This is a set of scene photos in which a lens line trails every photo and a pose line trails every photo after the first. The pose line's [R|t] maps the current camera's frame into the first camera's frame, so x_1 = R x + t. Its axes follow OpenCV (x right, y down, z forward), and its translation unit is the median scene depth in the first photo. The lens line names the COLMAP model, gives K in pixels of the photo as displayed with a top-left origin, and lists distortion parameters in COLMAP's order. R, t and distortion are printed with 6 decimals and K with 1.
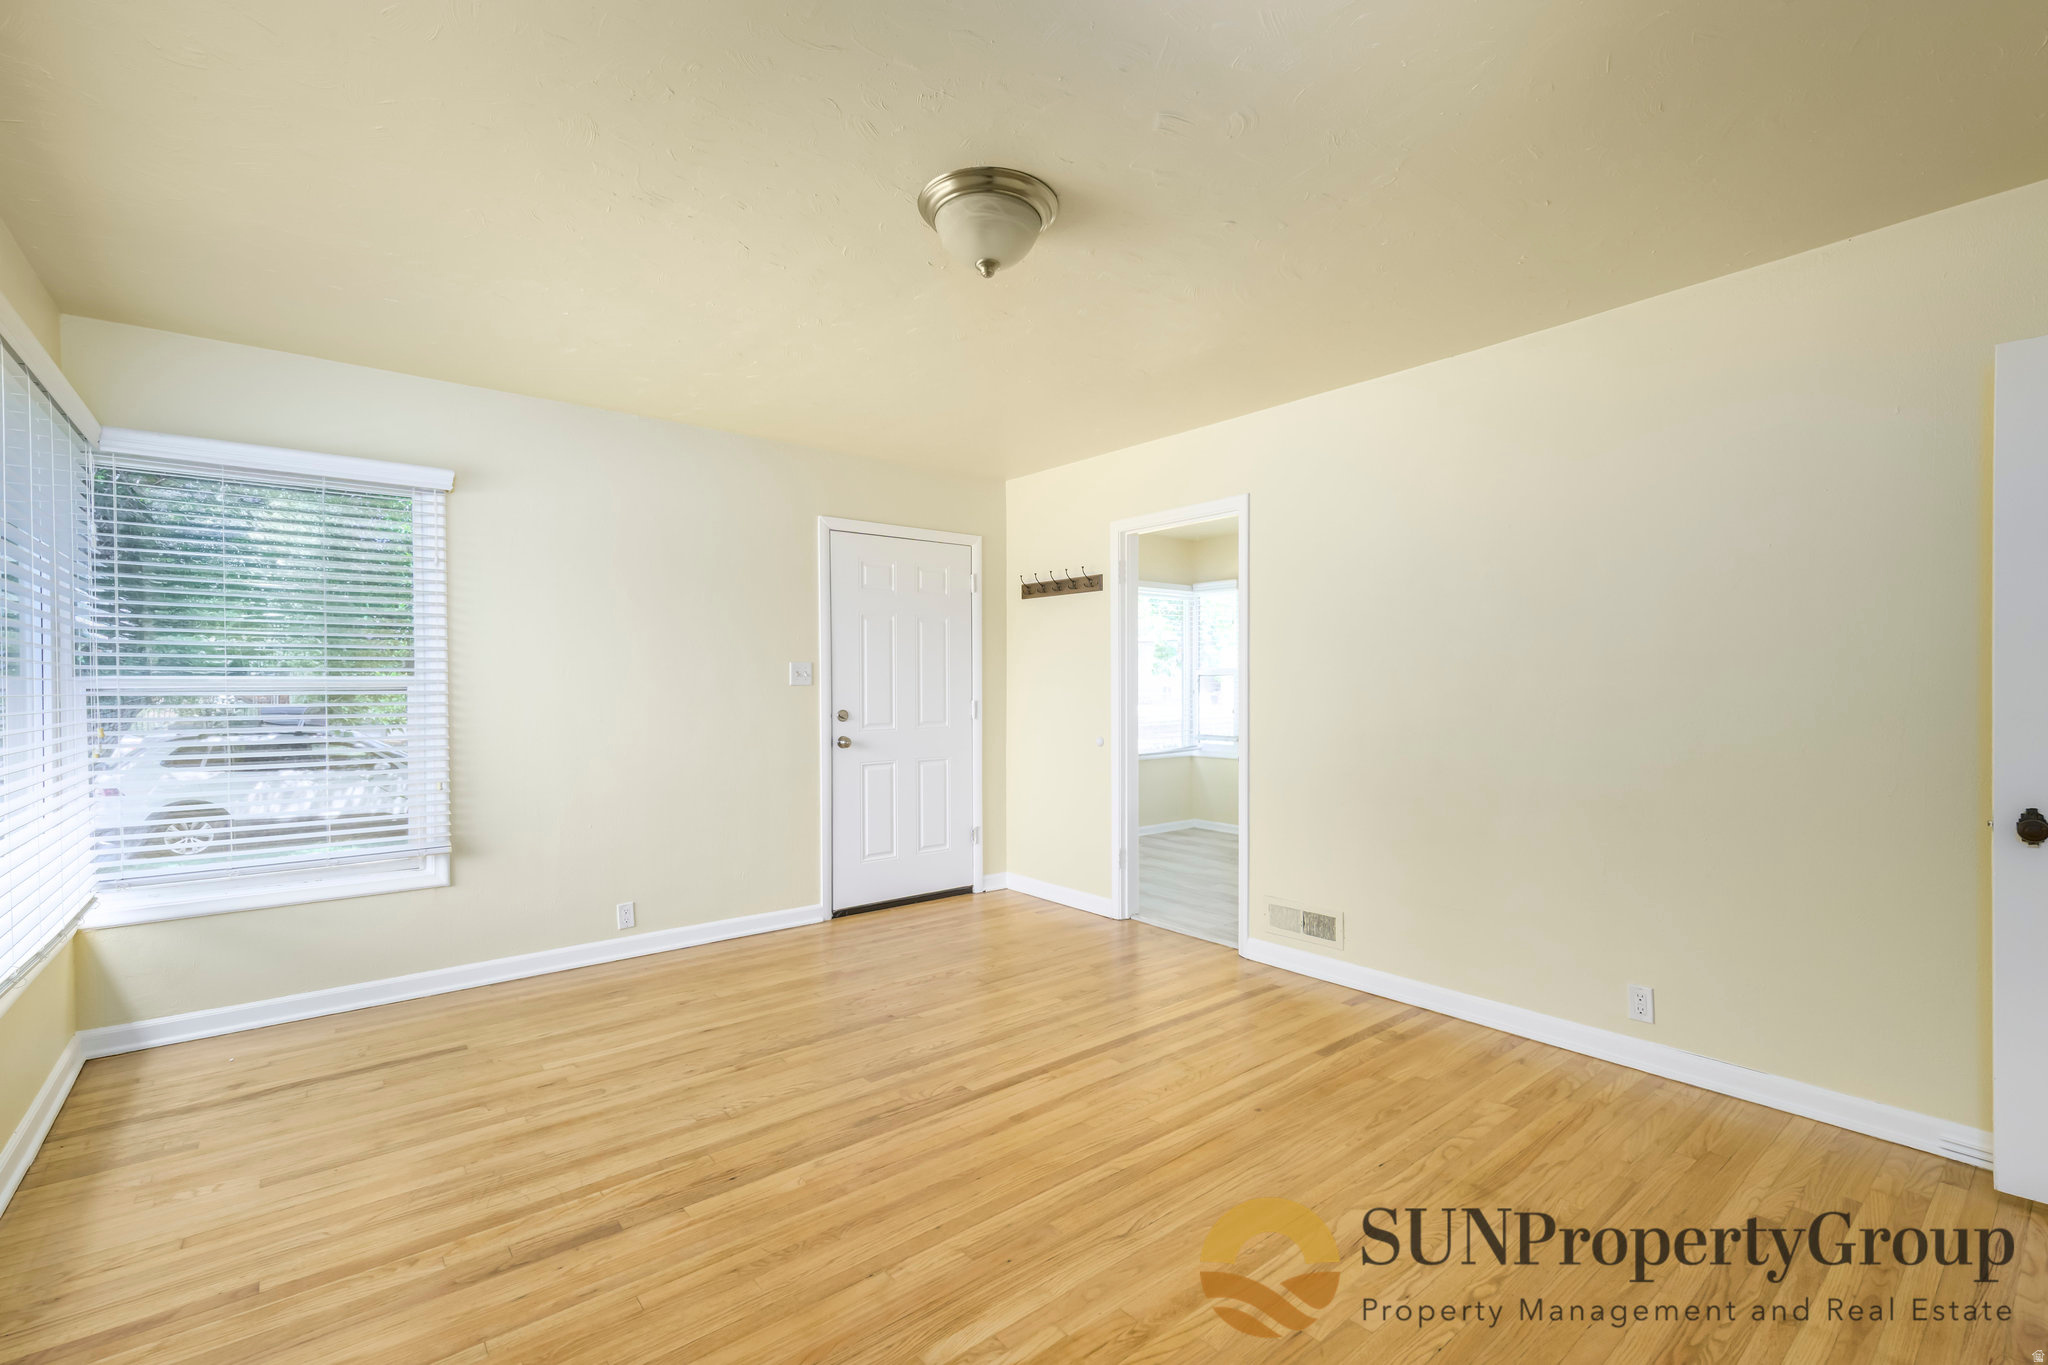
lens RADIAL K [[897.4, 0, 1023.2], [0, 897.4, 686.3], [0, 0, 1]] dist [0.001662, 0.000068]
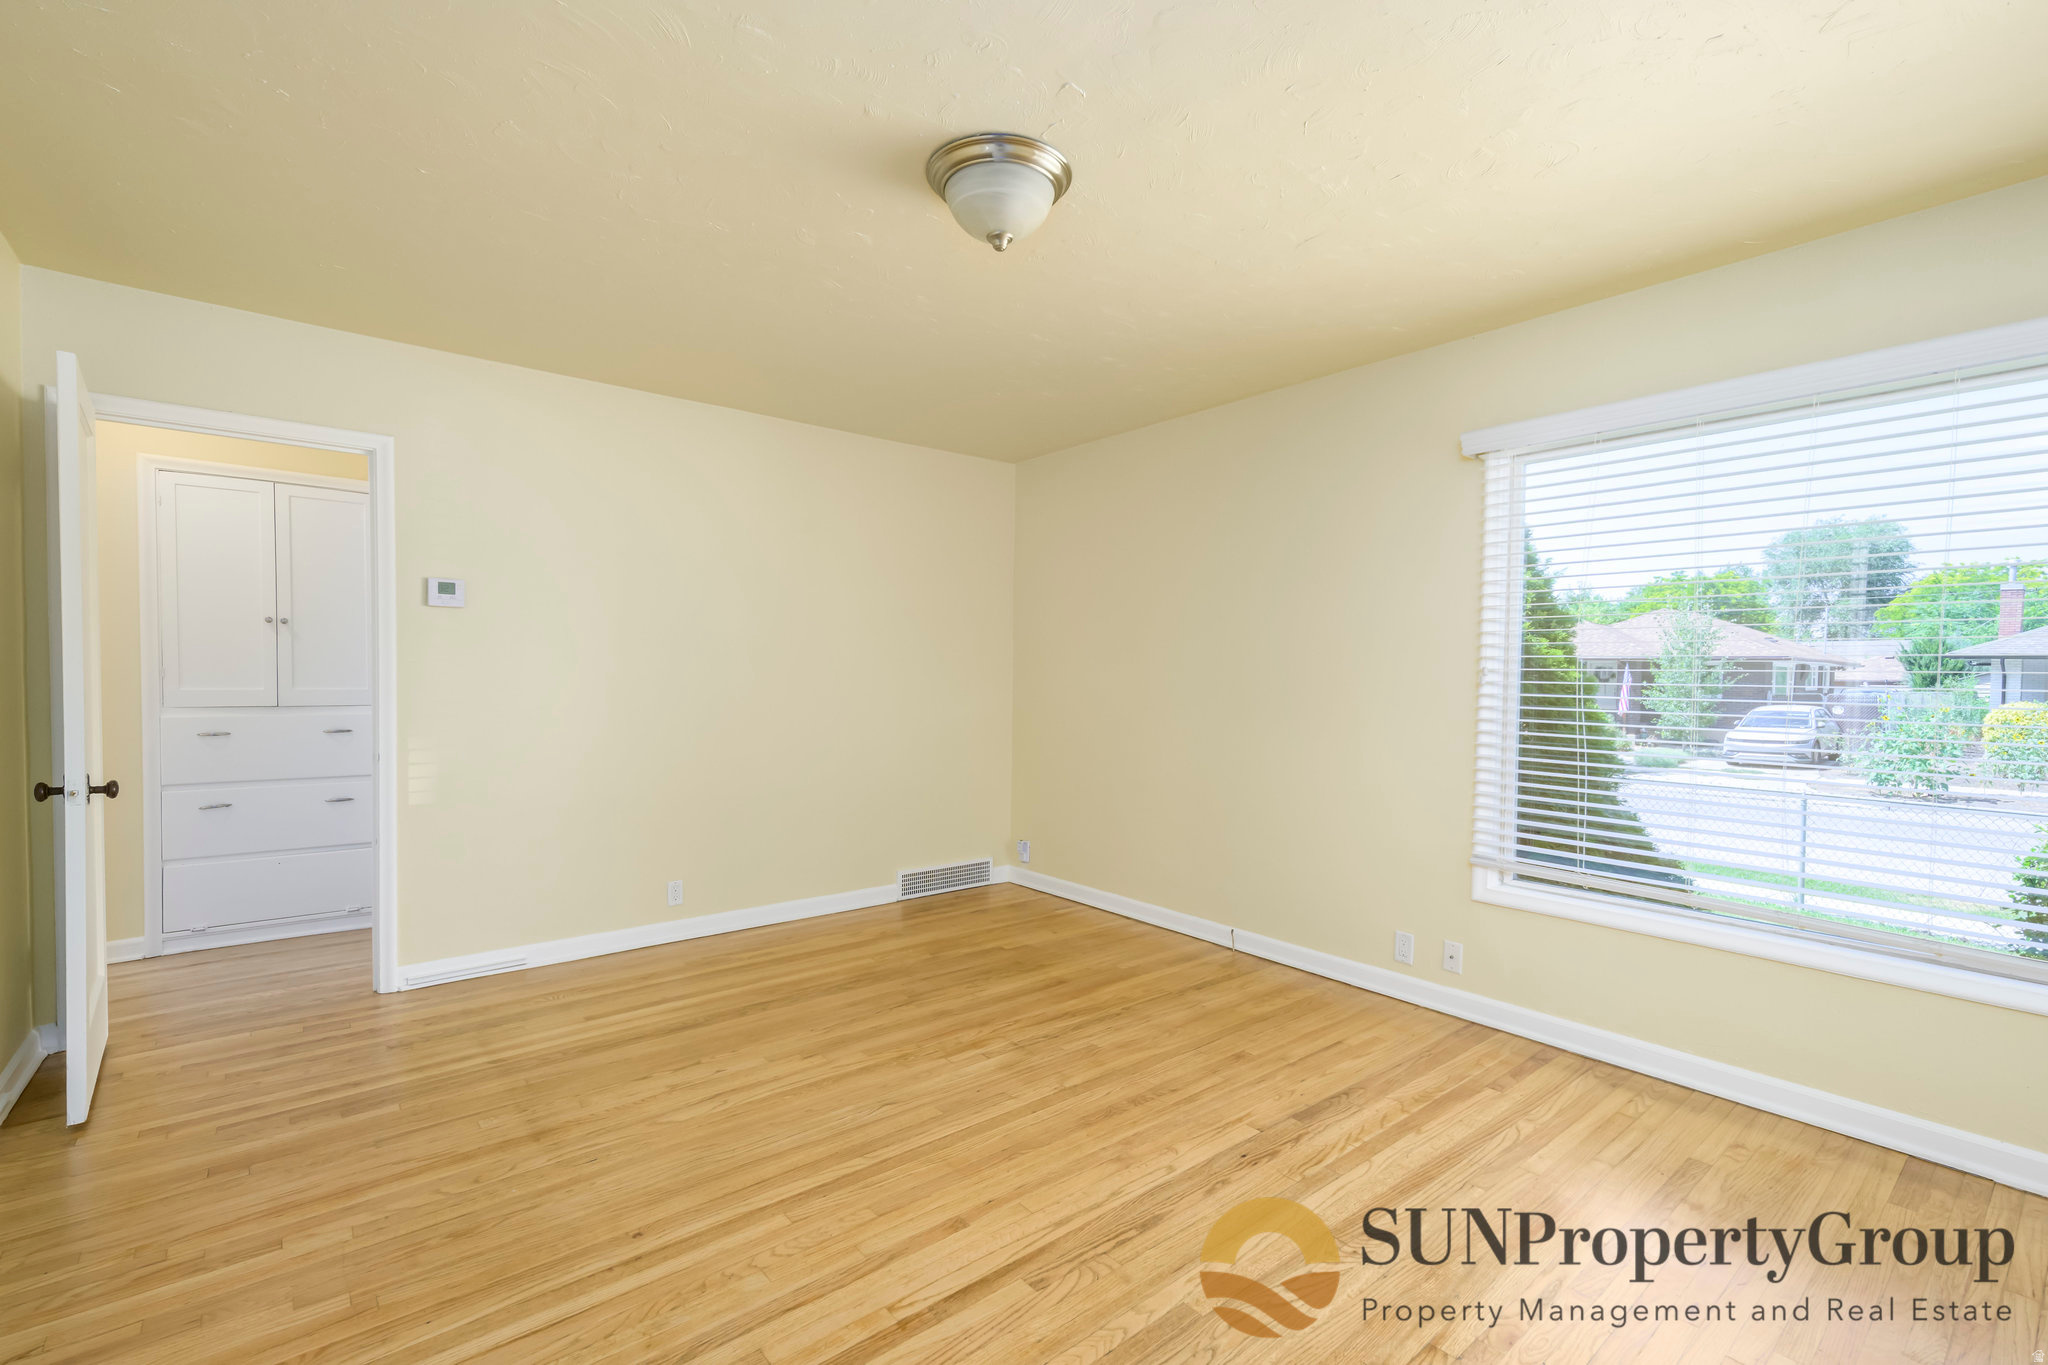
lens RADIAL K [[897.4, 0, 1024.6], [0, 897.4, 683.2], [0, 0, 1]] dist [0.001662, 0.000068]
pose [[-0.999957, -0.006941, -0.006153, -0.064663], [-0.007031, 0.999864, 0.014889, -0.004503], [0.006049, 0.014932, -0.999870, 2.060157]]
